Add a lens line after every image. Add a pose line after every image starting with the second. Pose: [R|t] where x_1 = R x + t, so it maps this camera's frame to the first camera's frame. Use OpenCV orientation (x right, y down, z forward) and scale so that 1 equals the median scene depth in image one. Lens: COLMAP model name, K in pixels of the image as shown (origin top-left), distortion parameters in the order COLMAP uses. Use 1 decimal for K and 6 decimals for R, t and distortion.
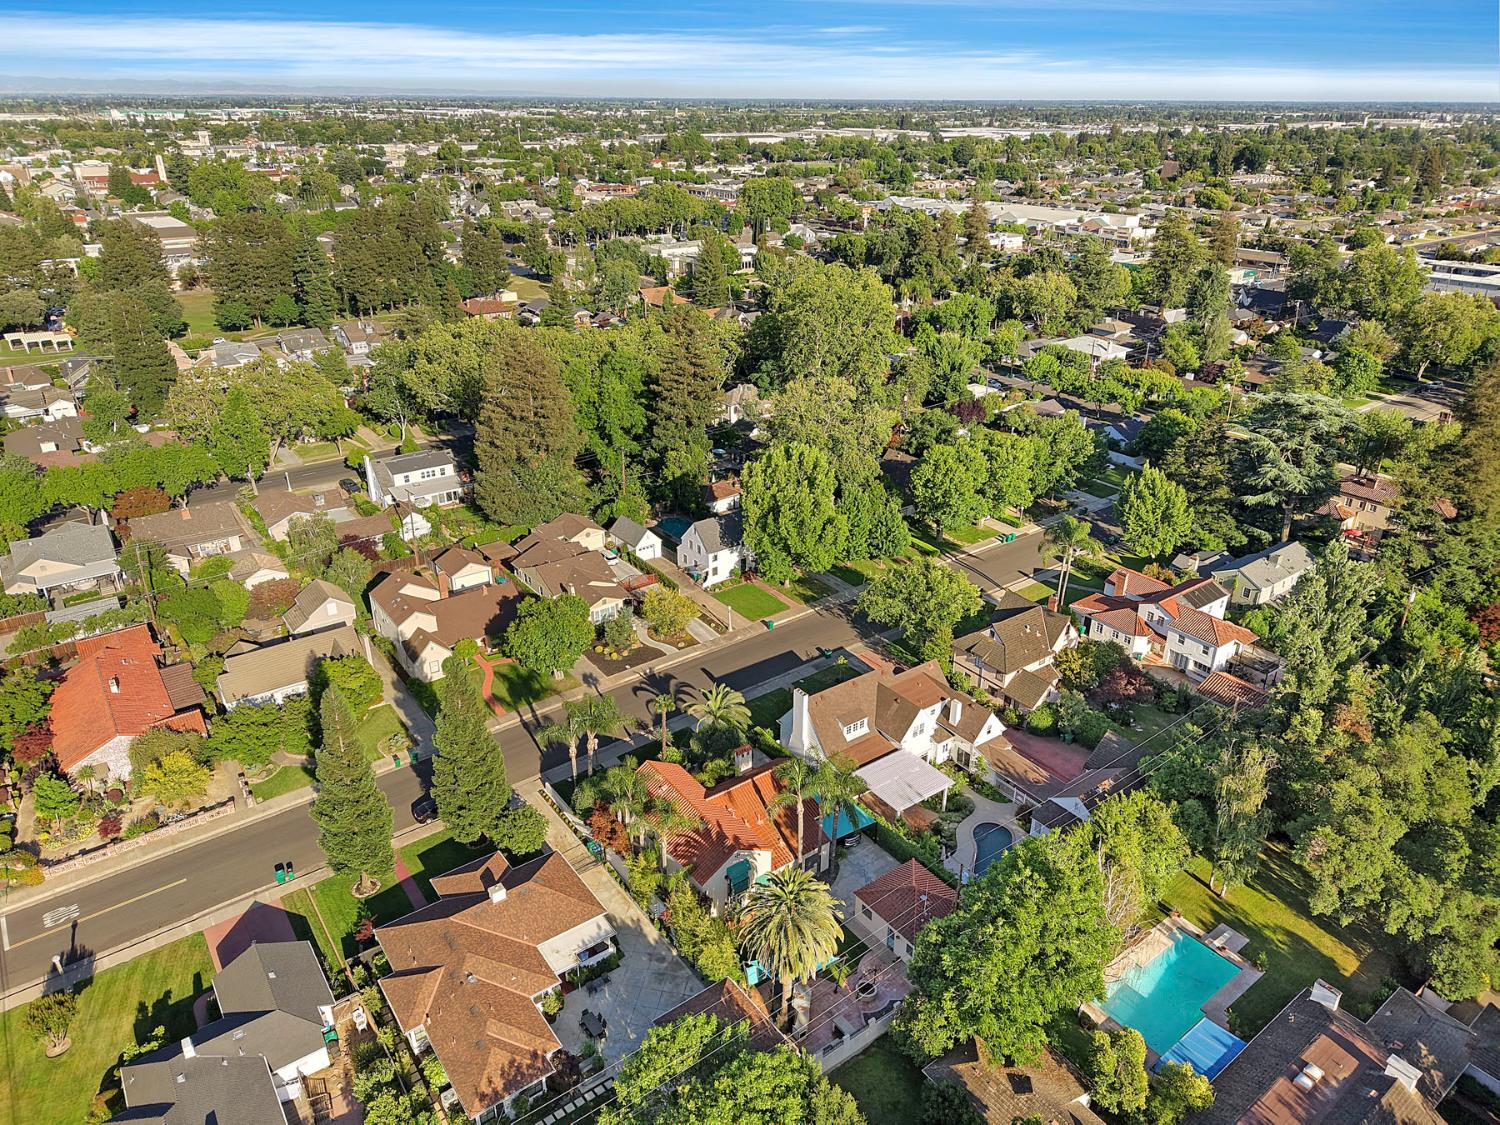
lens RADIAL K [[1008.2, 0, 750.0], [0, 1008.2, 562.5], [0, 0, 1]] dist [0.011786, -0.001381]
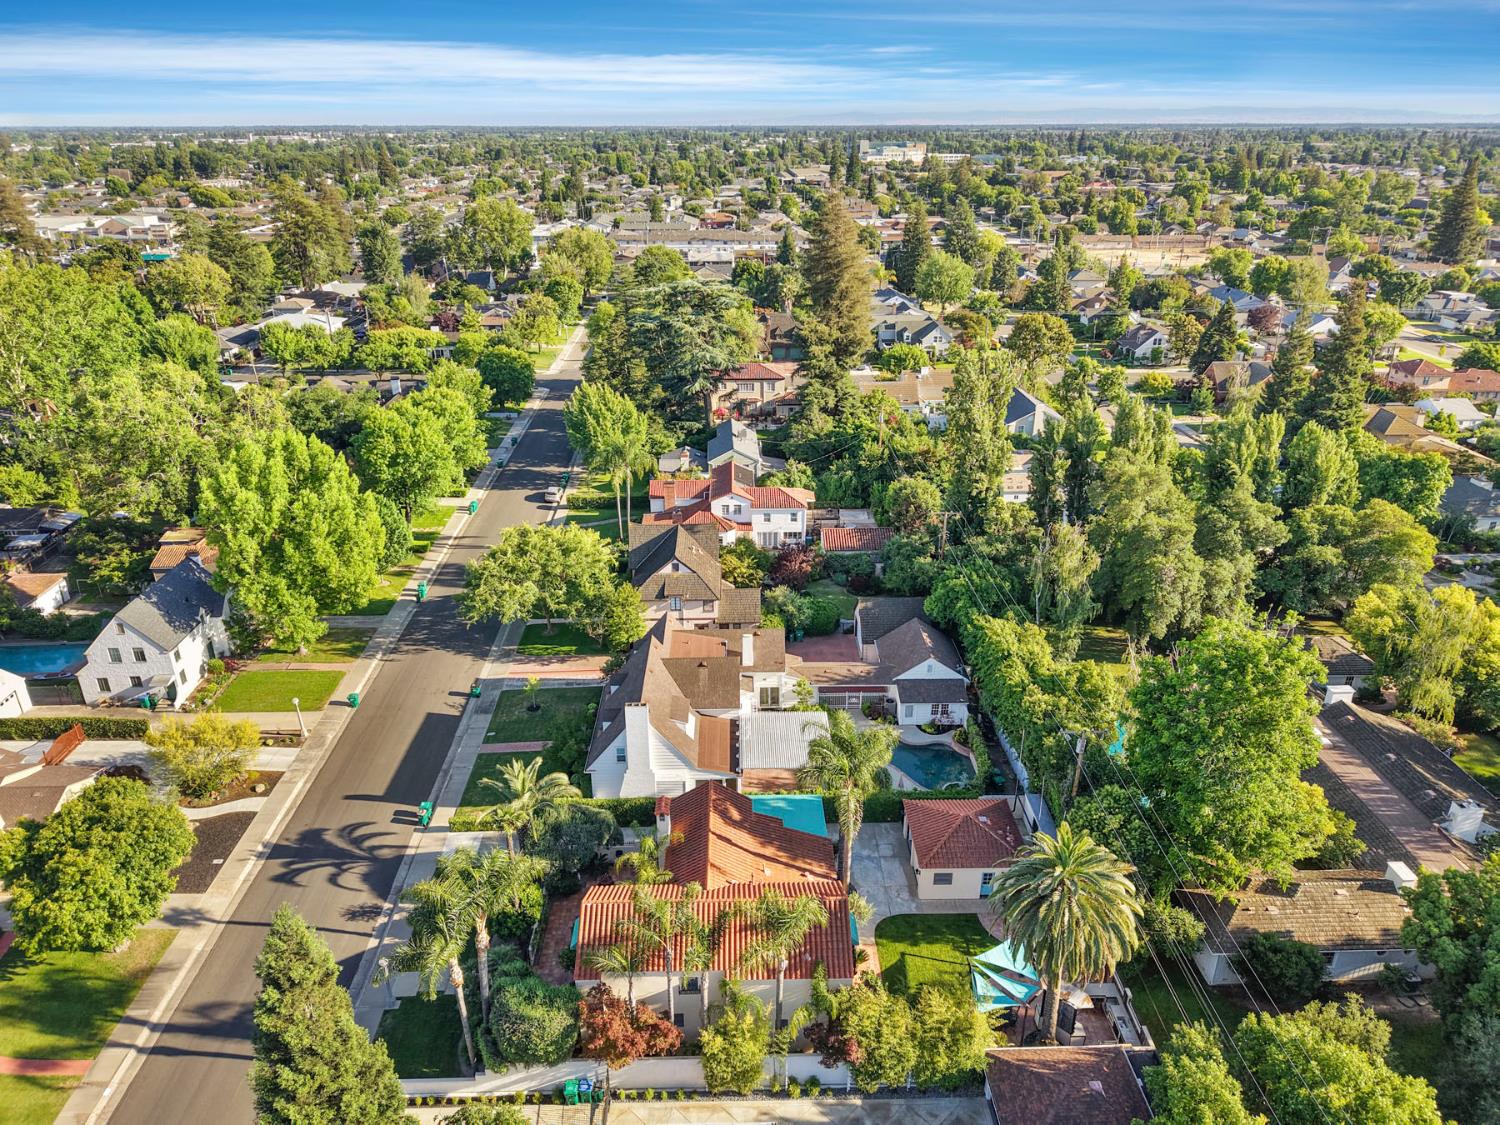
lens RADIAL K [[1010.5, 0, 750.0], [0, 1010.5, 562.5], [0, 0, 1]] dist [0.032146, -0.017631]
pose [[0.581349, -0.333314, 0.742250, -0.316529], [0.351434, 0.925624, 0.140408, -0.024964], [-0.733844, 0.179226, 0.655249, 0.388400]]
